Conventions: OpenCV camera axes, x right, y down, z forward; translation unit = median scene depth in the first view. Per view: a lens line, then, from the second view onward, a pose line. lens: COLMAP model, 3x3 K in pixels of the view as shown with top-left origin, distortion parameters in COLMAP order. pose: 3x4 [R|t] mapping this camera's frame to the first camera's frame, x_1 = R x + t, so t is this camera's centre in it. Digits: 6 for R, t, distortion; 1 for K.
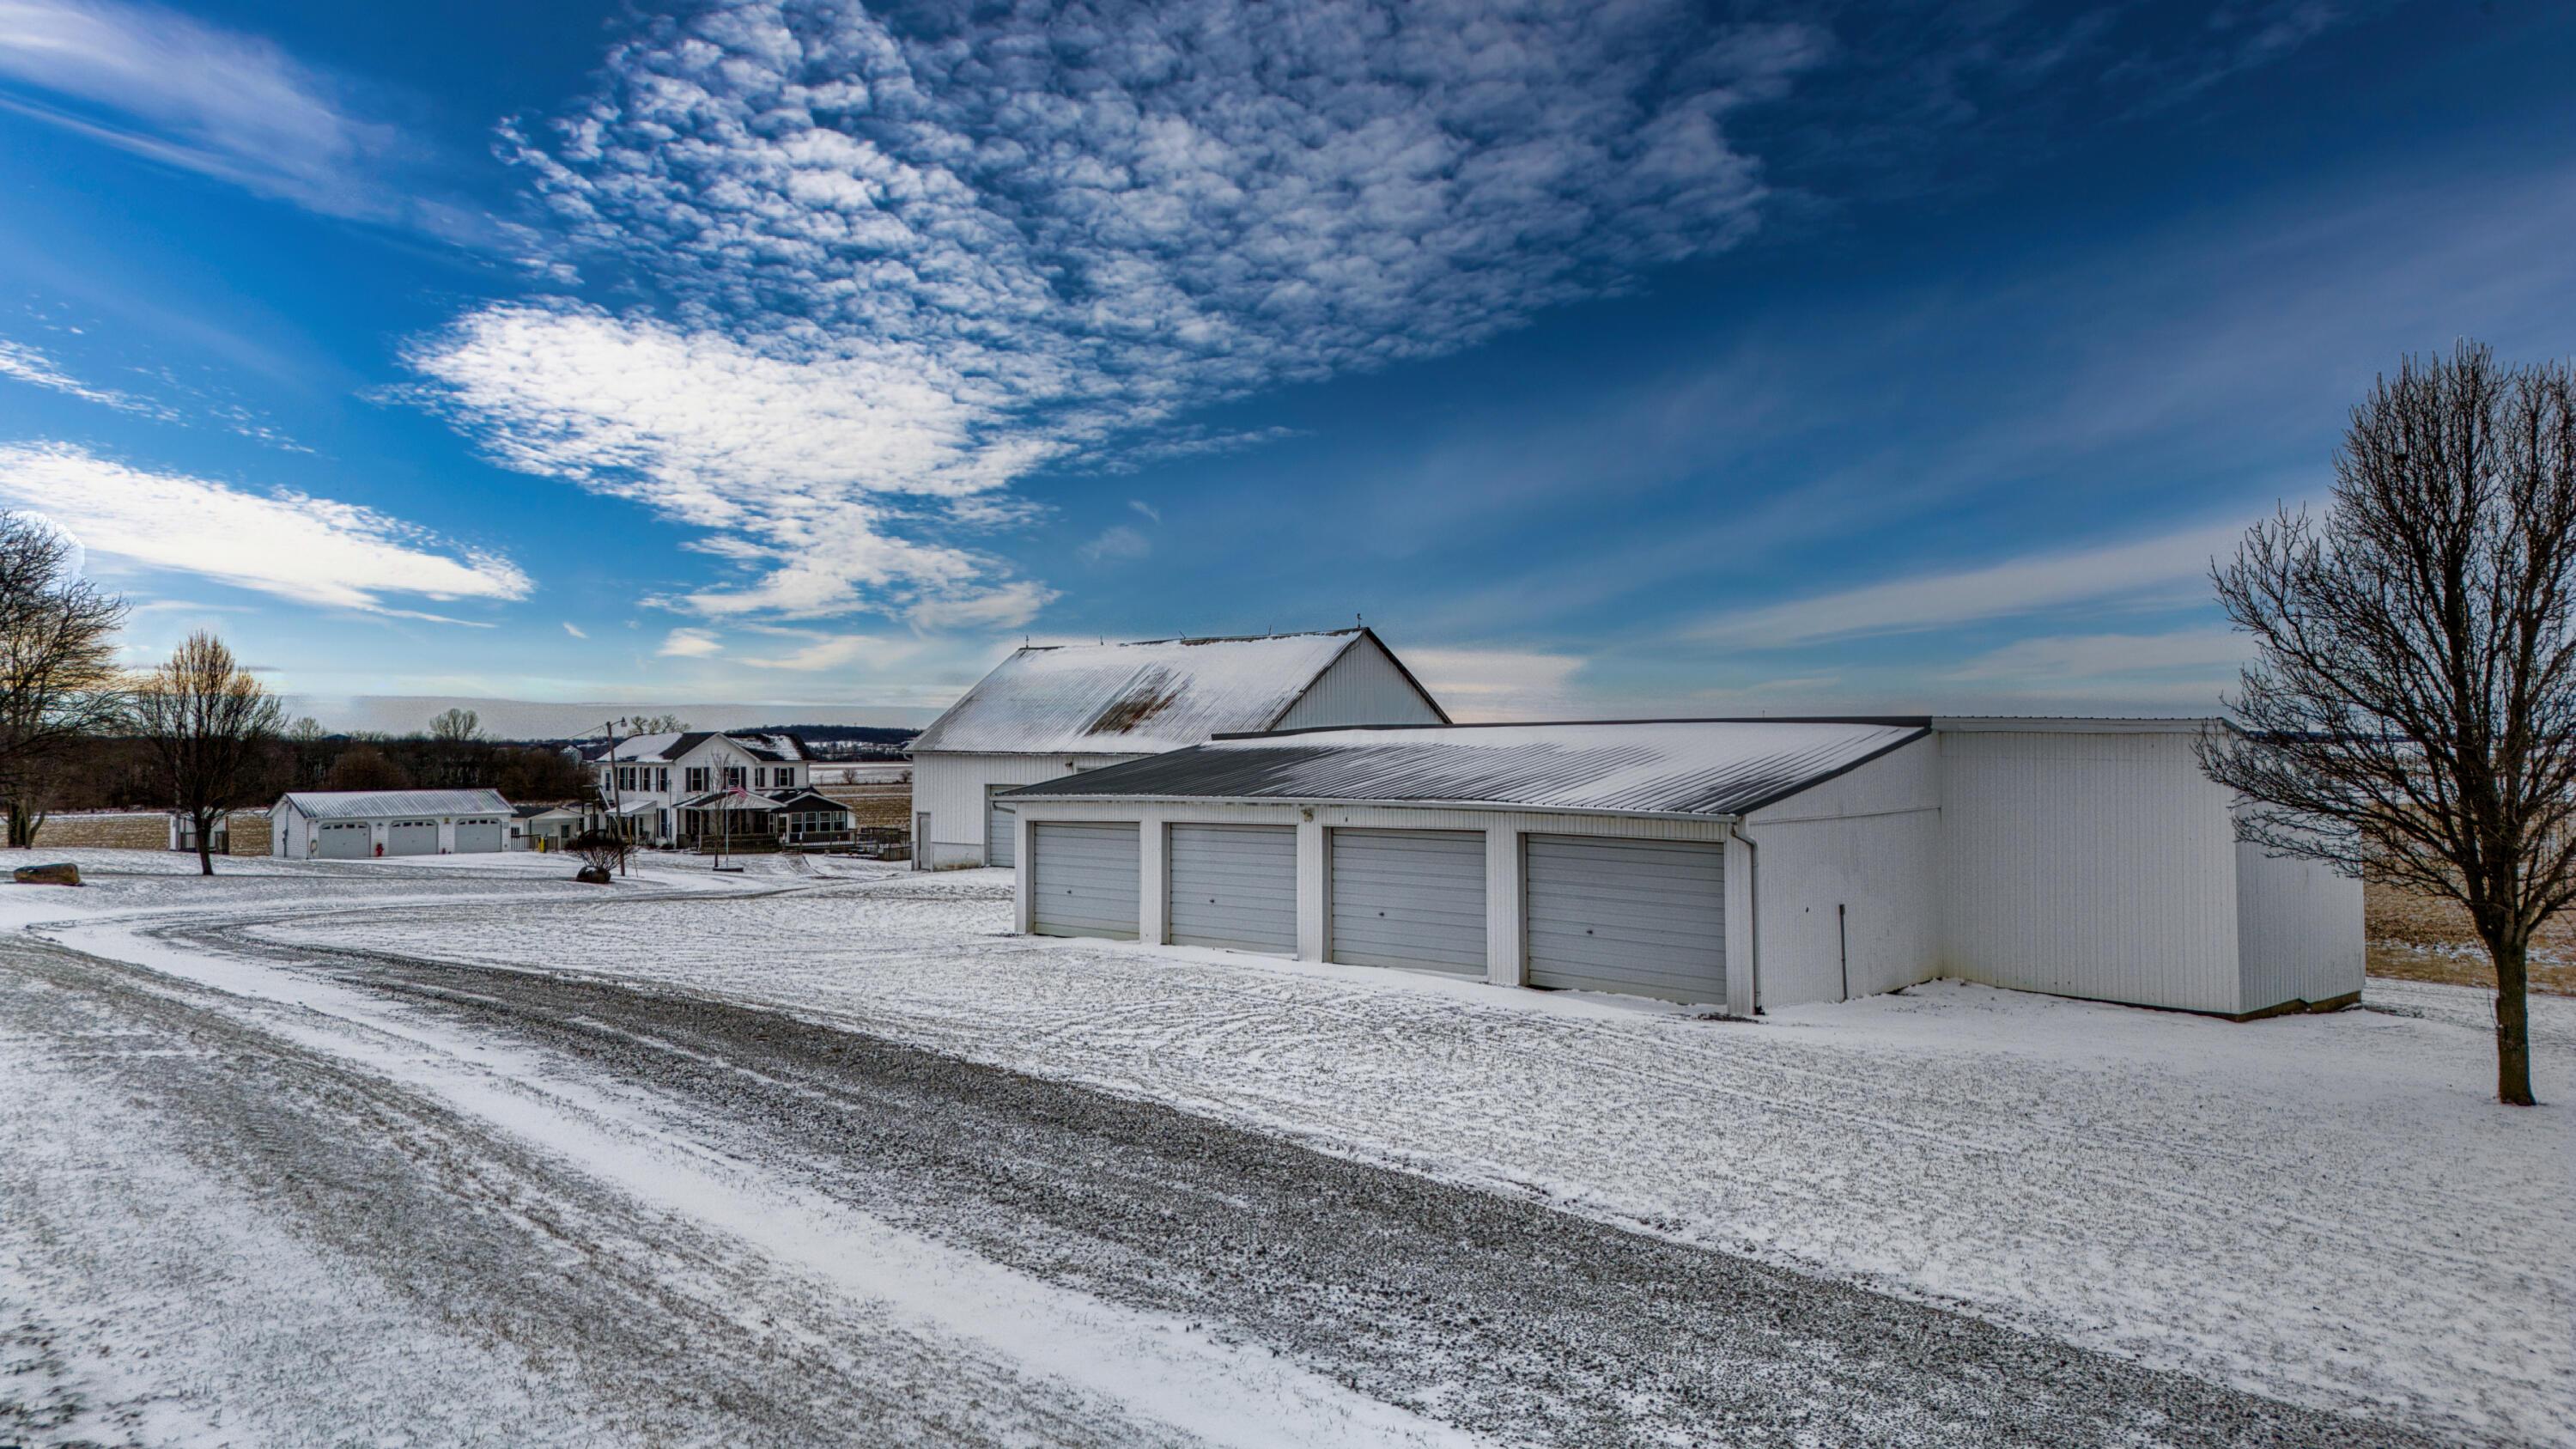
lens RADIAL K [[1712.0, 0, 1431.0], [0, 1712.0, 717.1], [0, 0, 1]] dist [-0.056482, -0.000585]
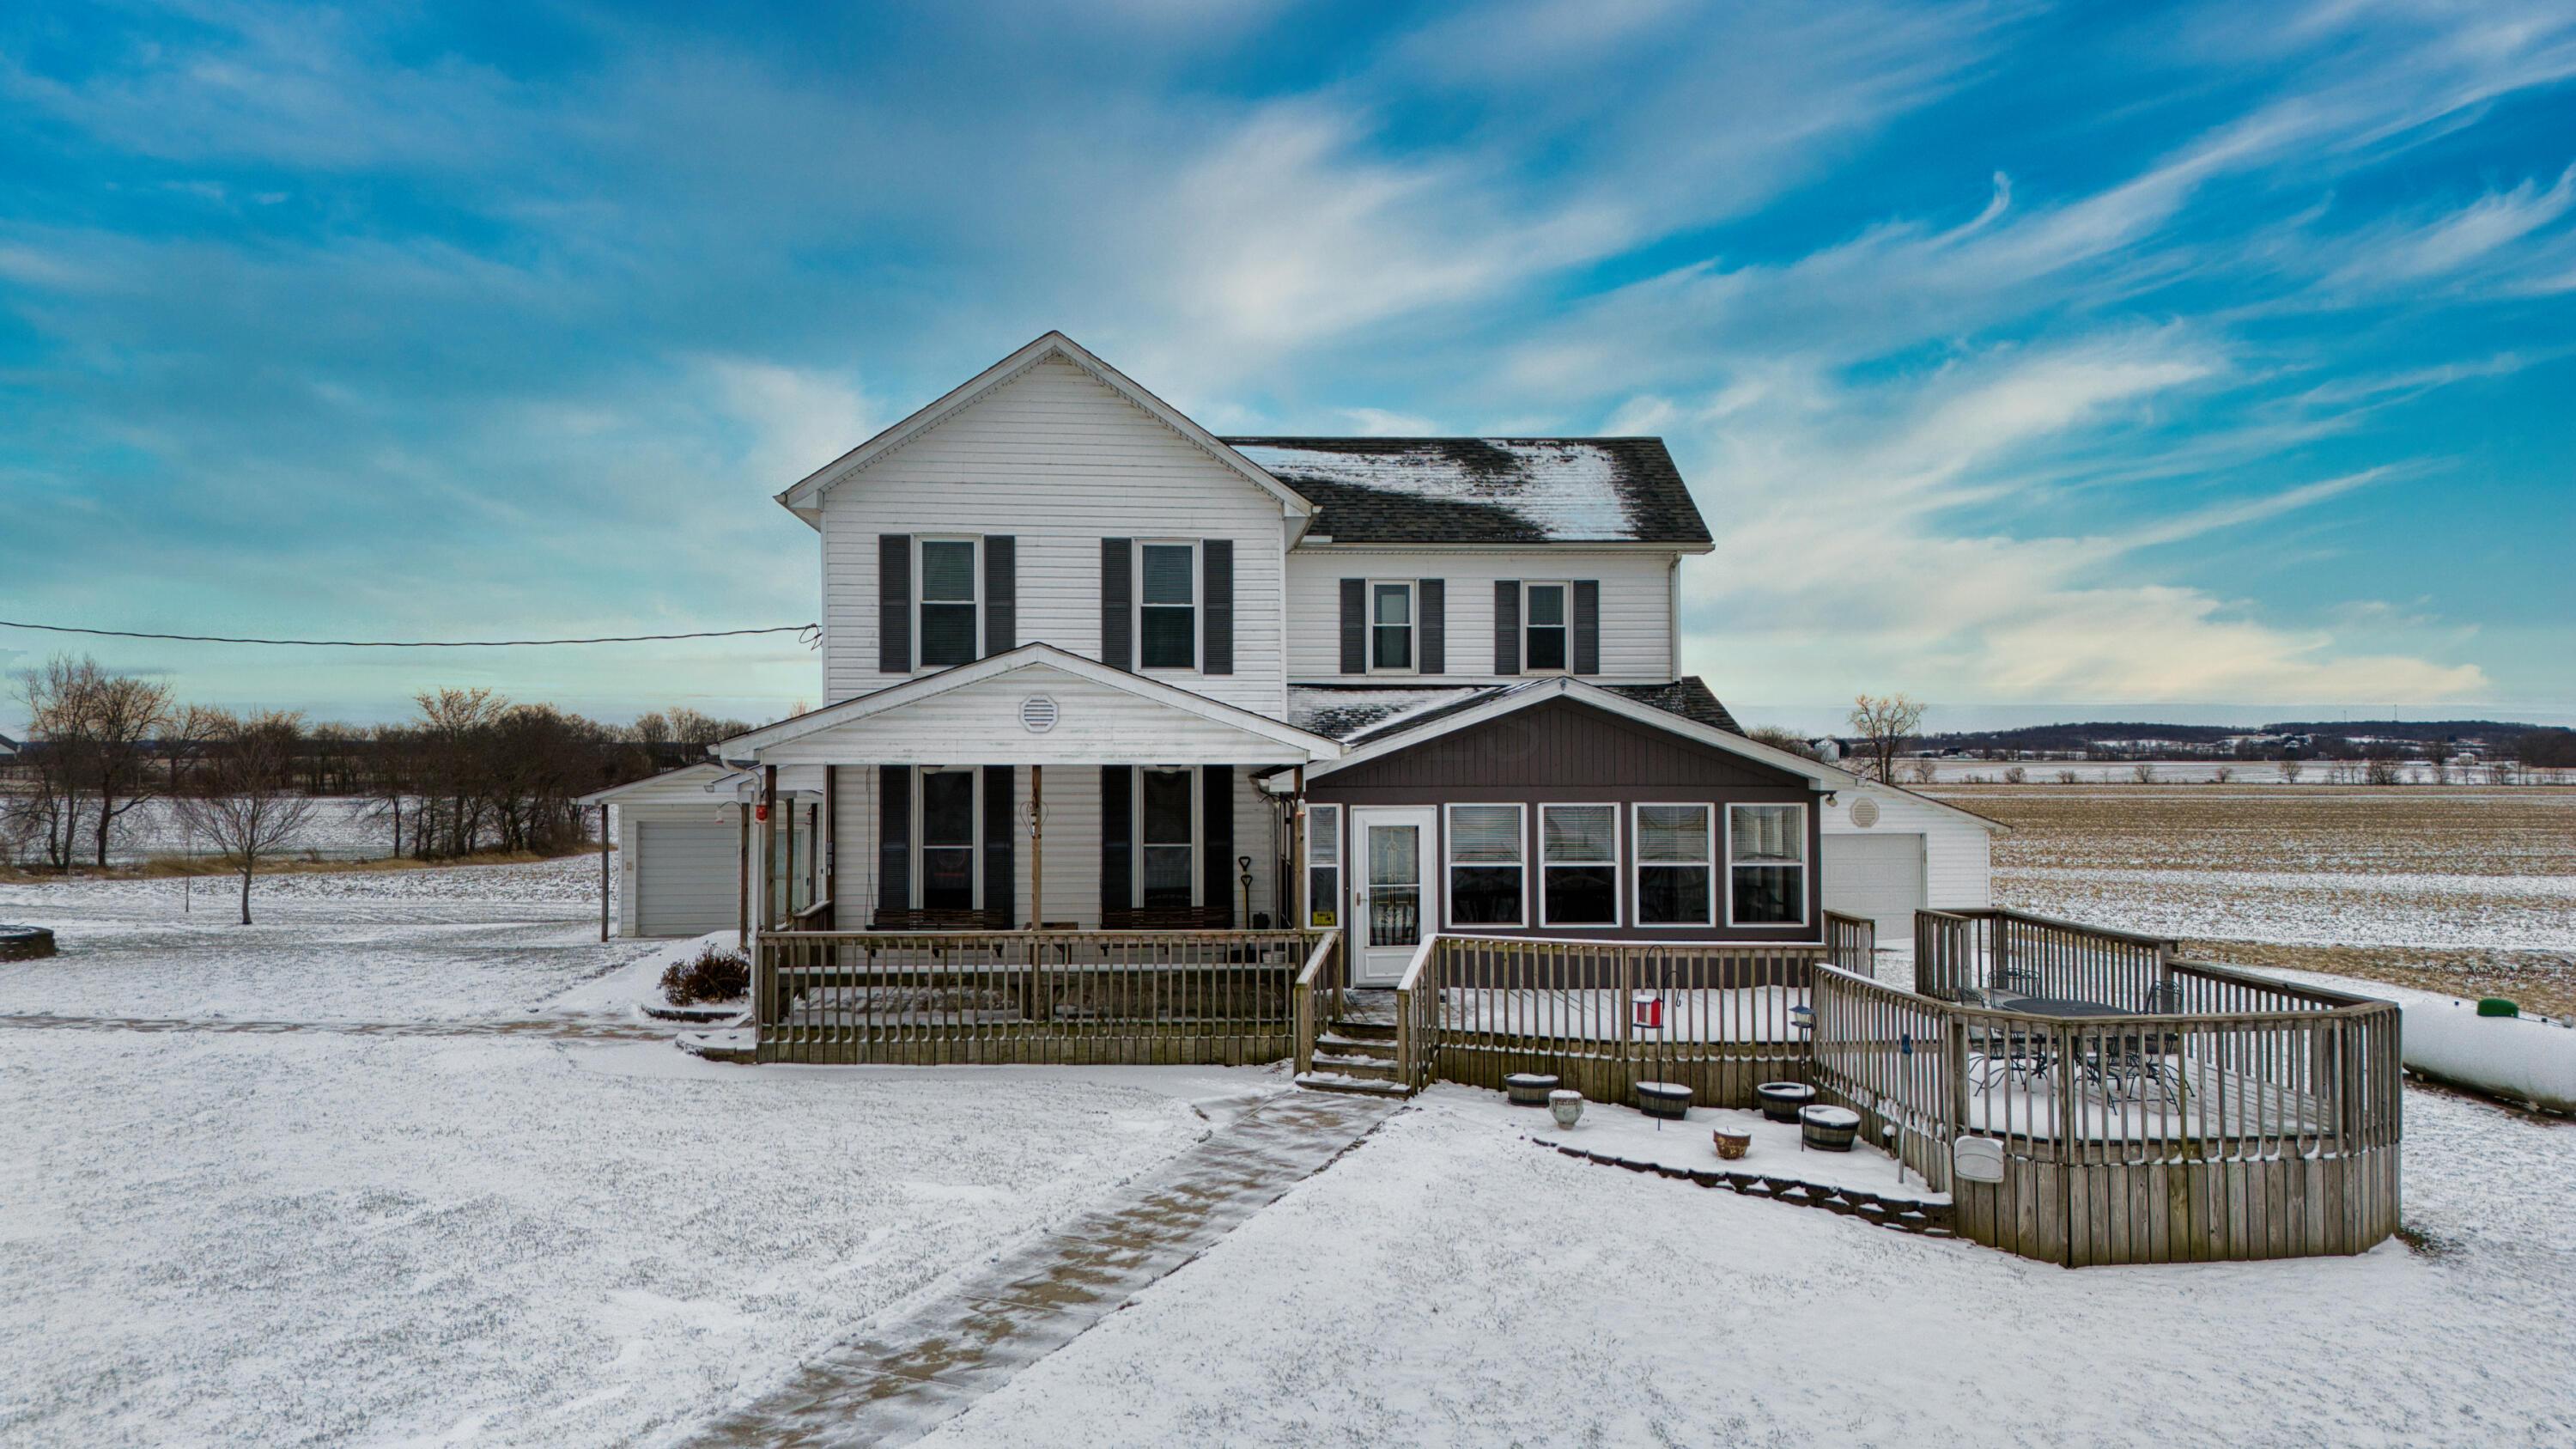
lens RADIAL K [[1764.8, 0, 1288.0], [0, 1764.8, 724.5], [0, 0, 1]] dist [0.006257, -0.000036]
pose [[0.706730, -0.006662, -0.707452, -0.274489], [0.009562, 0.999954, 0.000135, 0.049895], [0.707419, -0.006860, 0.706761, 0.892201]]
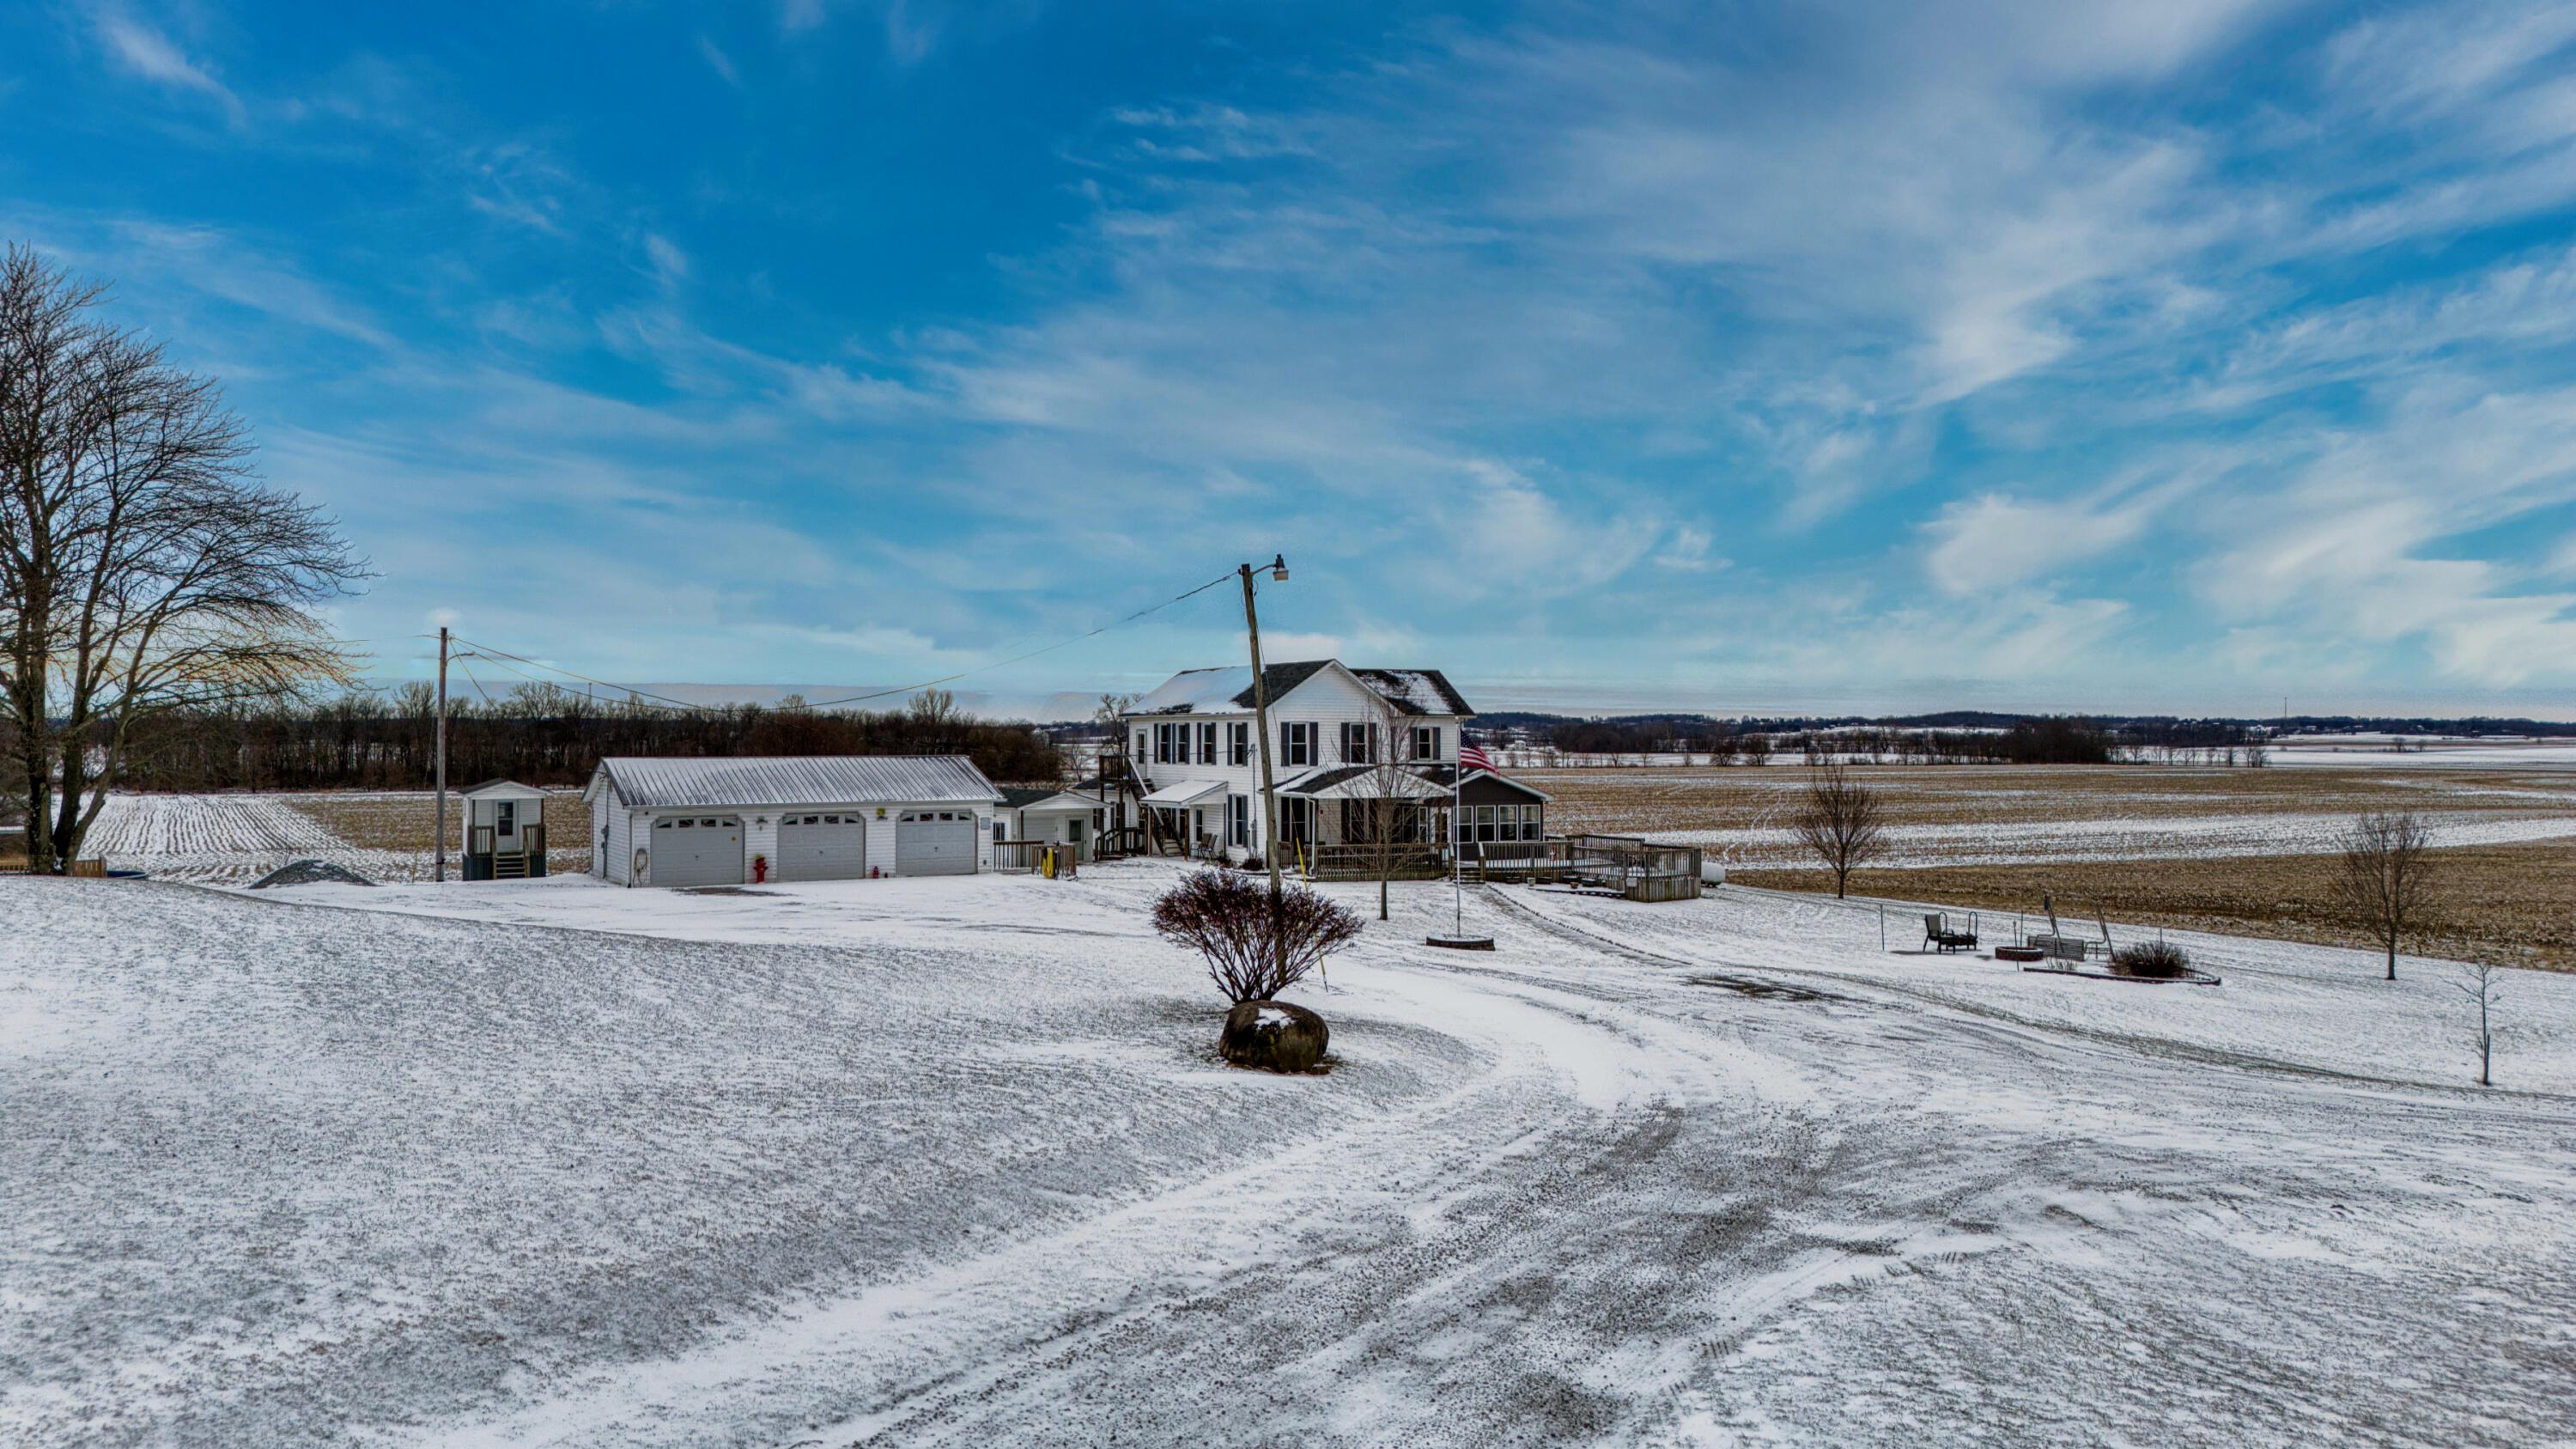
lens RADIAL K [[1740.4, 0, 1288.0], [0, 1740.4, 724.5], [0, 0, 1]] dist [0.029089, -0.001730]
pose [[0.946852, 0.004114, -0.321645, -0.252097], [-0.000531, 0.999937, 0.011229, 0.023907], [0.321671, -0.010462, 0.946794, 0.455172]]
